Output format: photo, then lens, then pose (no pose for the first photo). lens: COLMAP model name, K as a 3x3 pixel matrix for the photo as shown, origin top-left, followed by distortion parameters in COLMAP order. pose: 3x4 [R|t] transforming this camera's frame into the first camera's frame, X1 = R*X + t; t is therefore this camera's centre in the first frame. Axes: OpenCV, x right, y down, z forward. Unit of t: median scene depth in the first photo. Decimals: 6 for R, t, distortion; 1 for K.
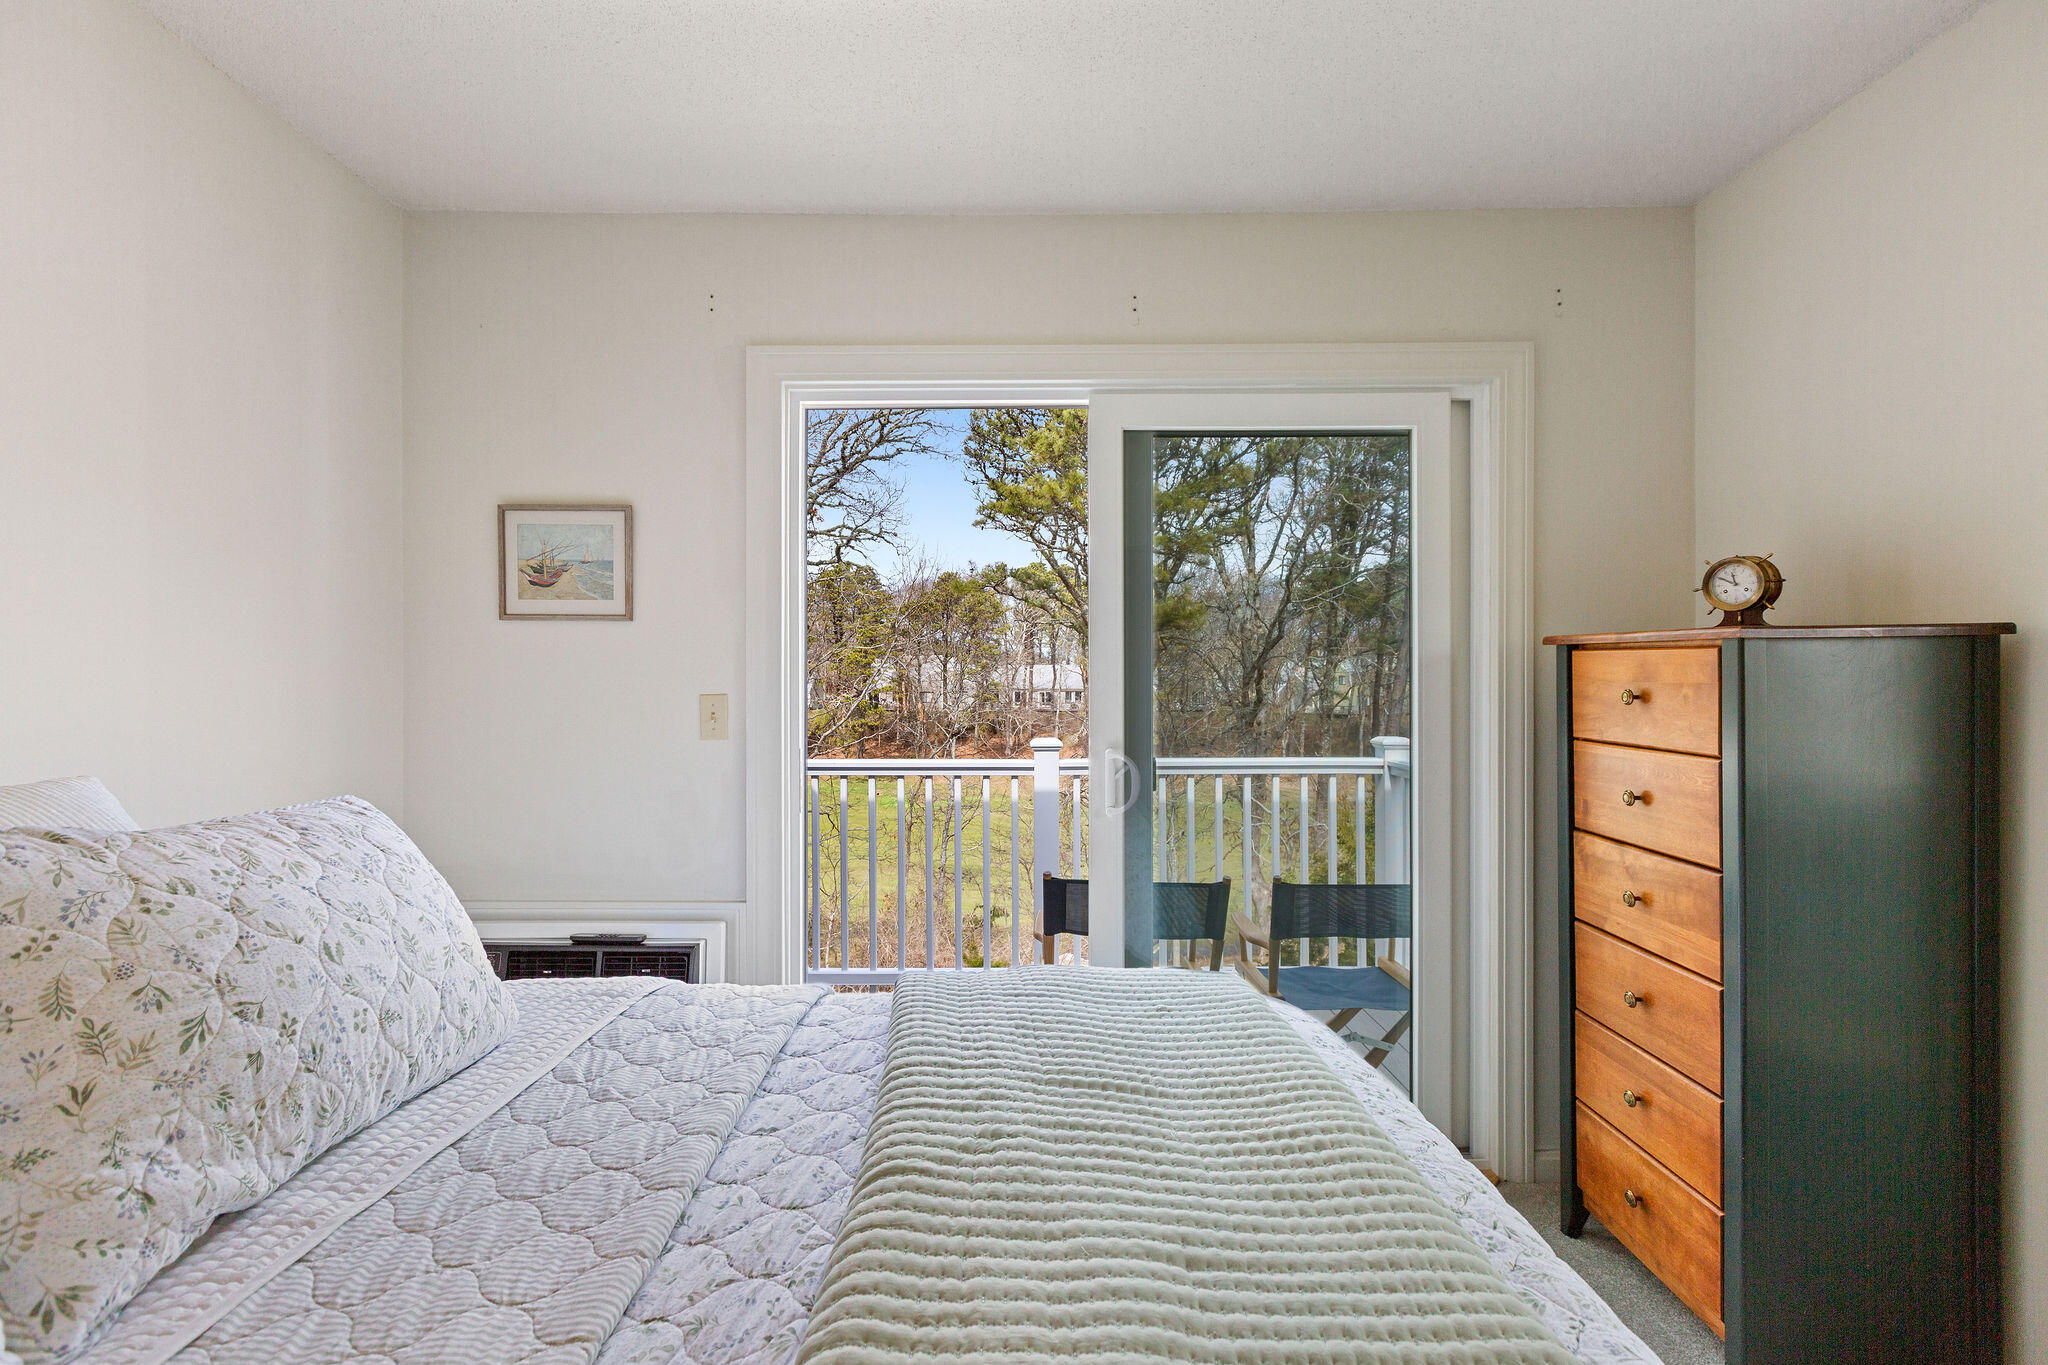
lens RADIAL K [[914.5, 0, 1013.3], [0, 914.5, 676.6], [0, 0, 1]] dist [0.002166, -0.000766]
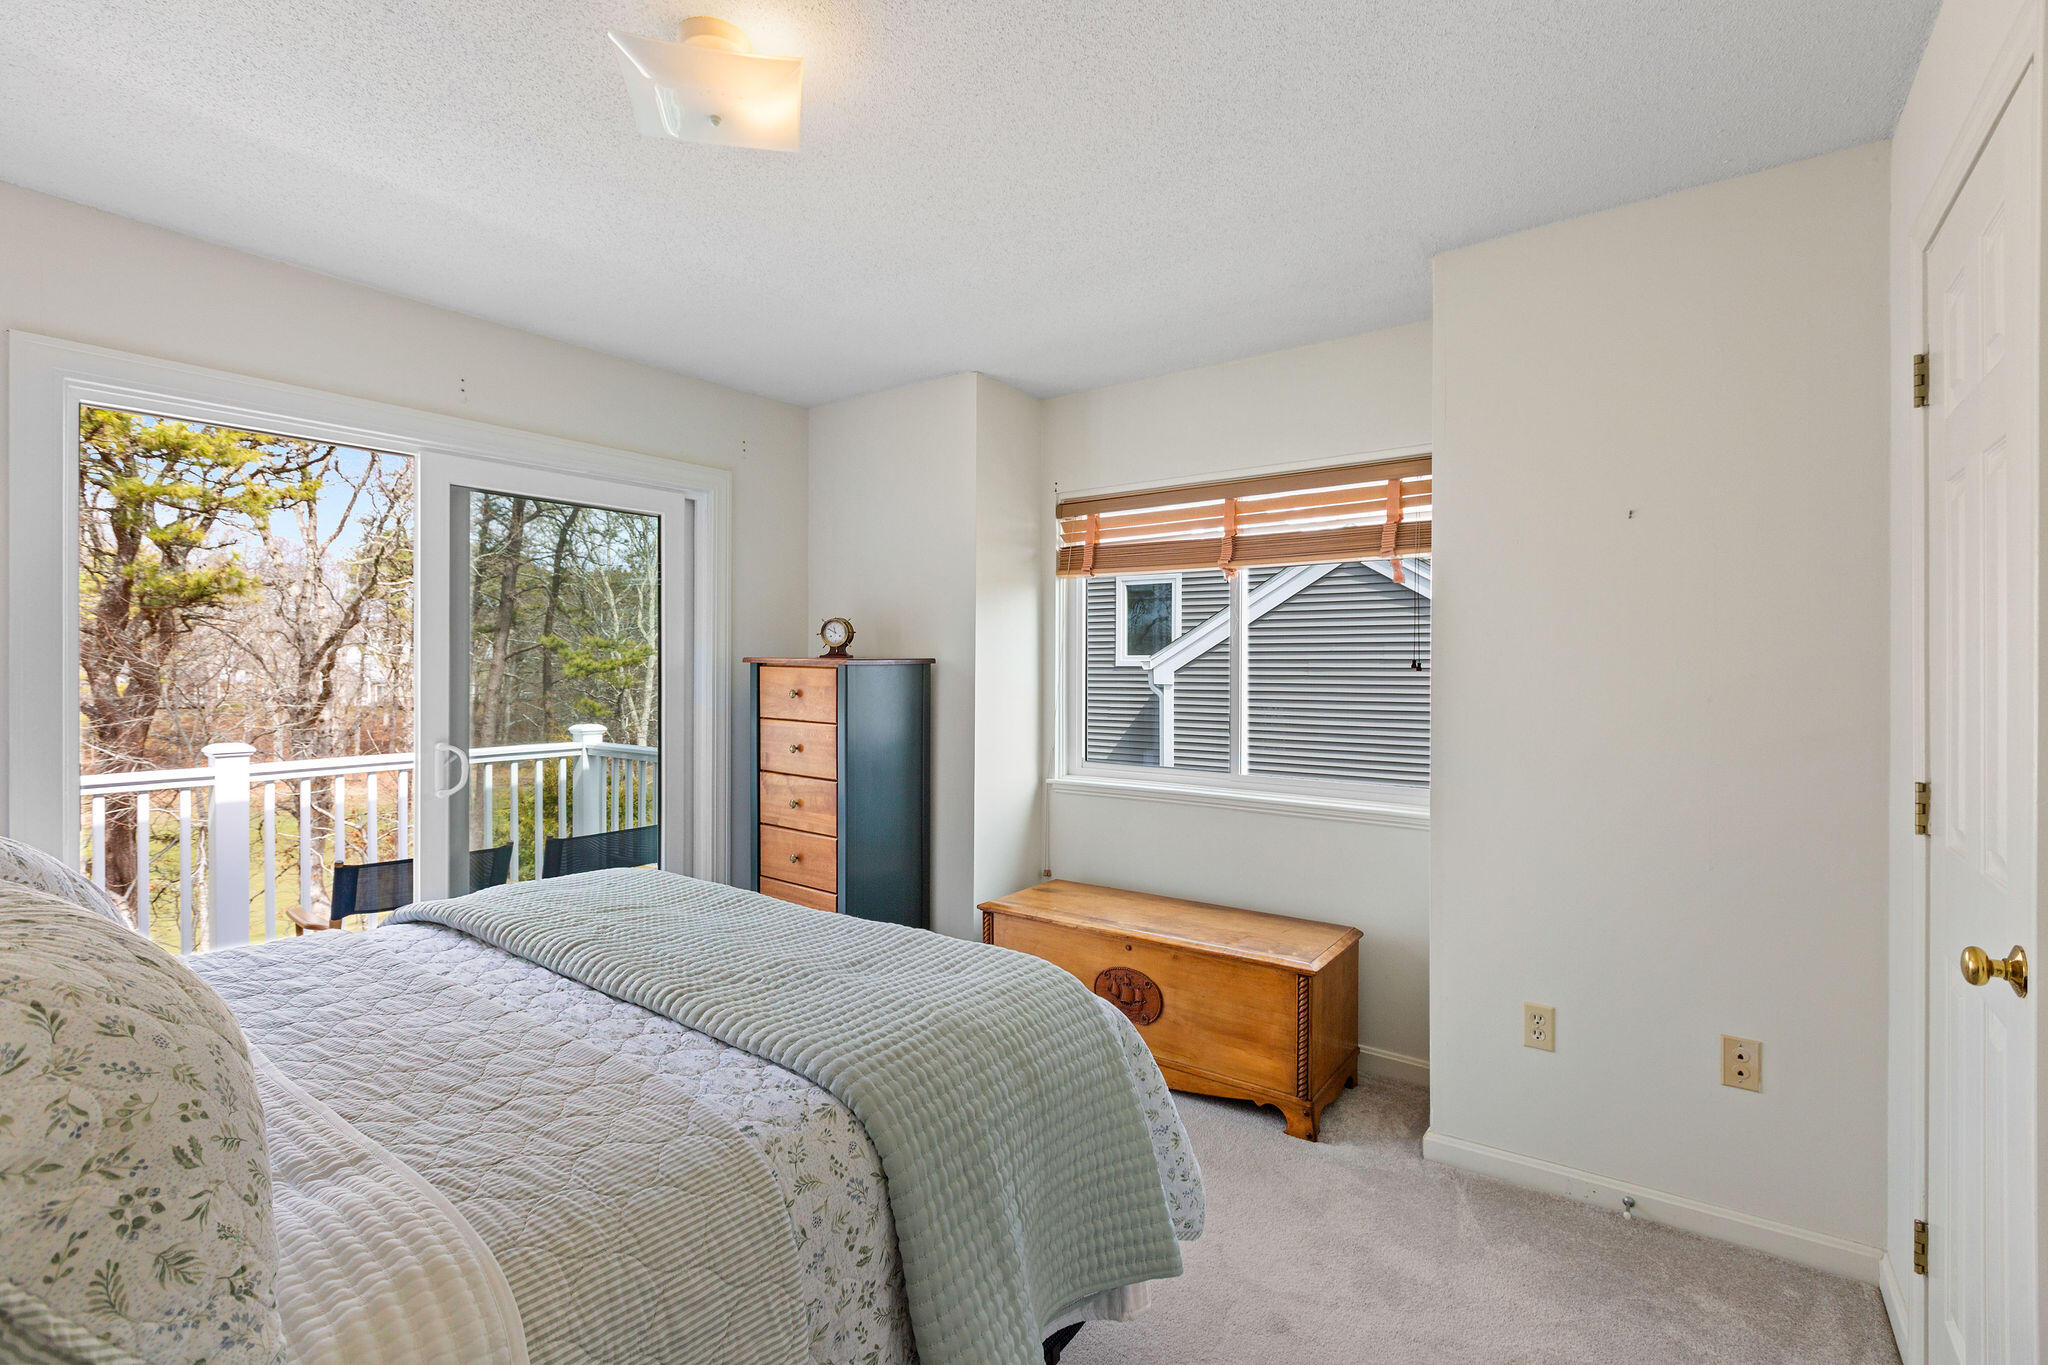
lens RADIAL K [[914.5, 0, 1025.4], [0, 914.5, 671.8], [0, 0, 1]] dist [0.002166, -0.000766]
pose [[0.583927, -0.002649, 0.811802, -0.491416], [-0.004792, 0.999966, 0.006710, -0.032850], [-0.811792, -0.007808, 0.583894, -0.403603]]
